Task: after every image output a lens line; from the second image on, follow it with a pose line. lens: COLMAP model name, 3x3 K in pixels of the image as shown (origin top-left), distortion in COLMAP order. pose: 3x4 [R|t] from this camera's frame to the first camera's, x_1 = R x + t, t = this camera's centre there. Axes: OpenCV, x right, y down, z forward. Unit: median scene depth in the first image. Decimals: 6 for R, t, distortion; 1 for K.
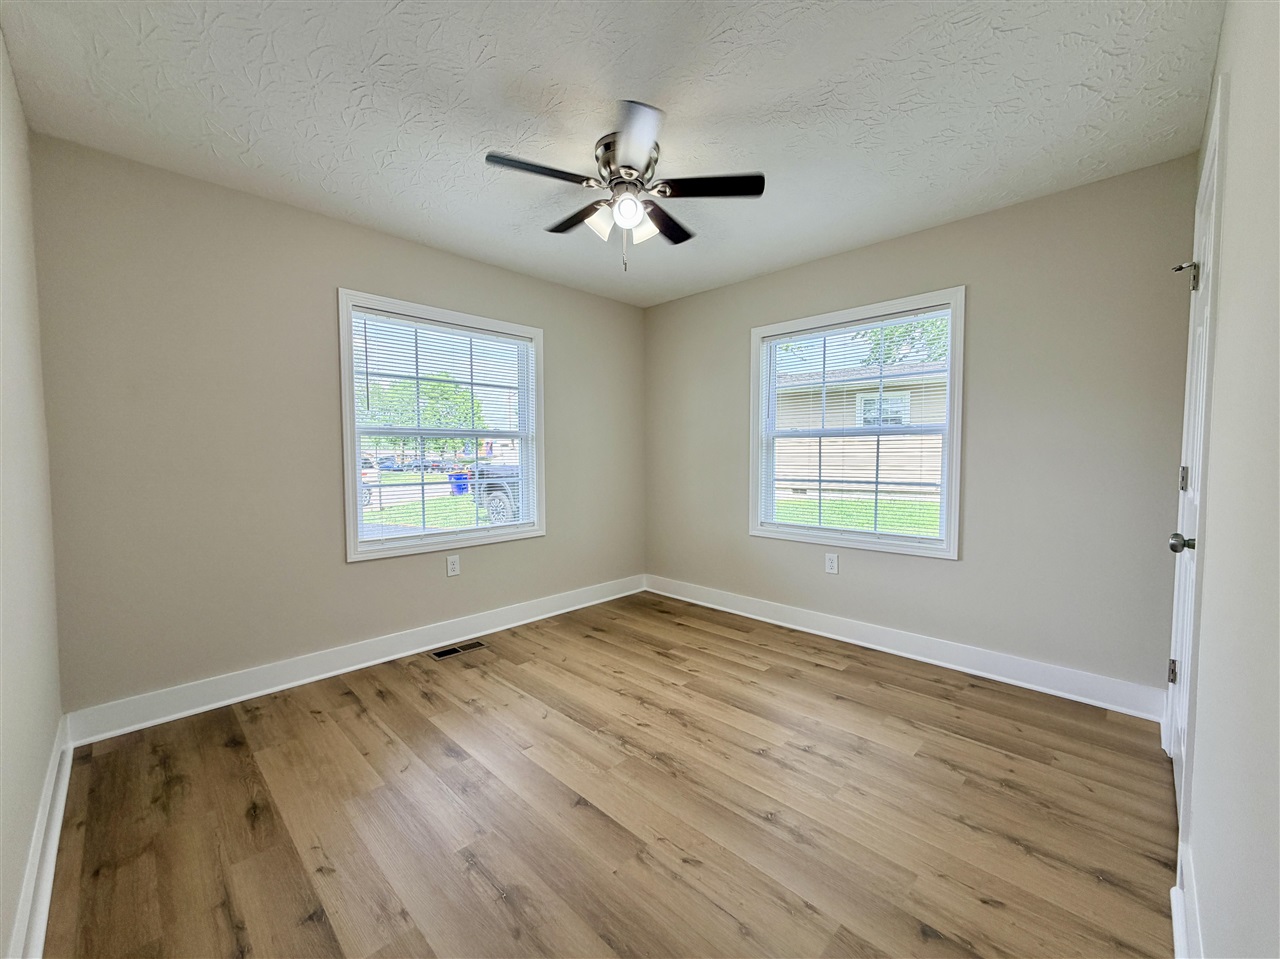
lens RADIAL K [[511.4, 0, 636.3], [0, 511.4, 477.9], [0, 0, 1]] dist [-0.000217, 0.000756]
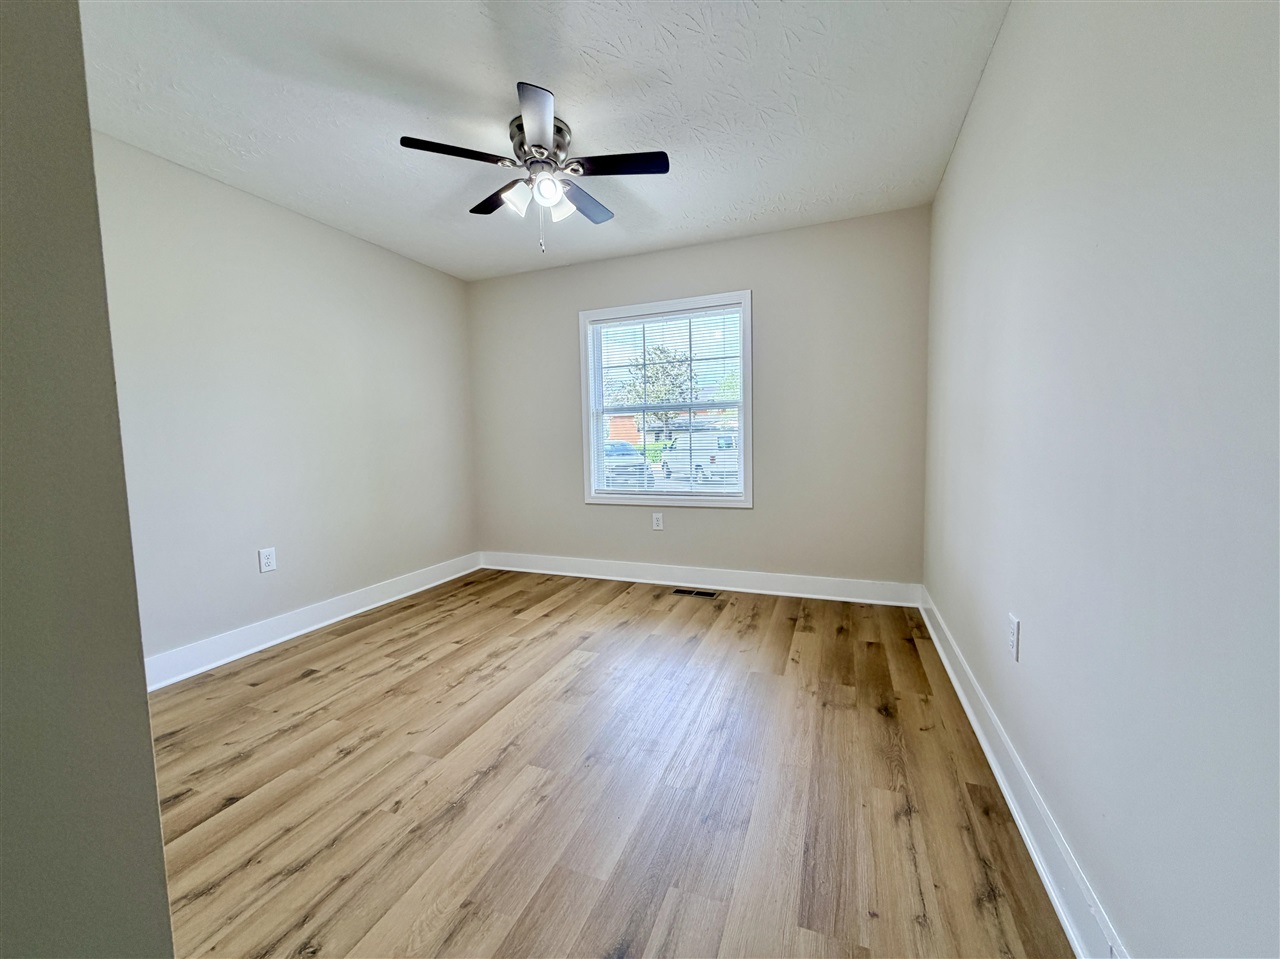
lens RADIAL K [[511.4, 0, 632.8], [0, 511.4, 480.8], [0, 0, 1]] dist [-0.000217, 0.000756]
pose [[0.913528, -0.049411, 0.403764, -0.144151], [0.036057, 0.998524, 0.040616, 0.028461], [-0.405175, -0.022546, 0.913961, -0.037413]]
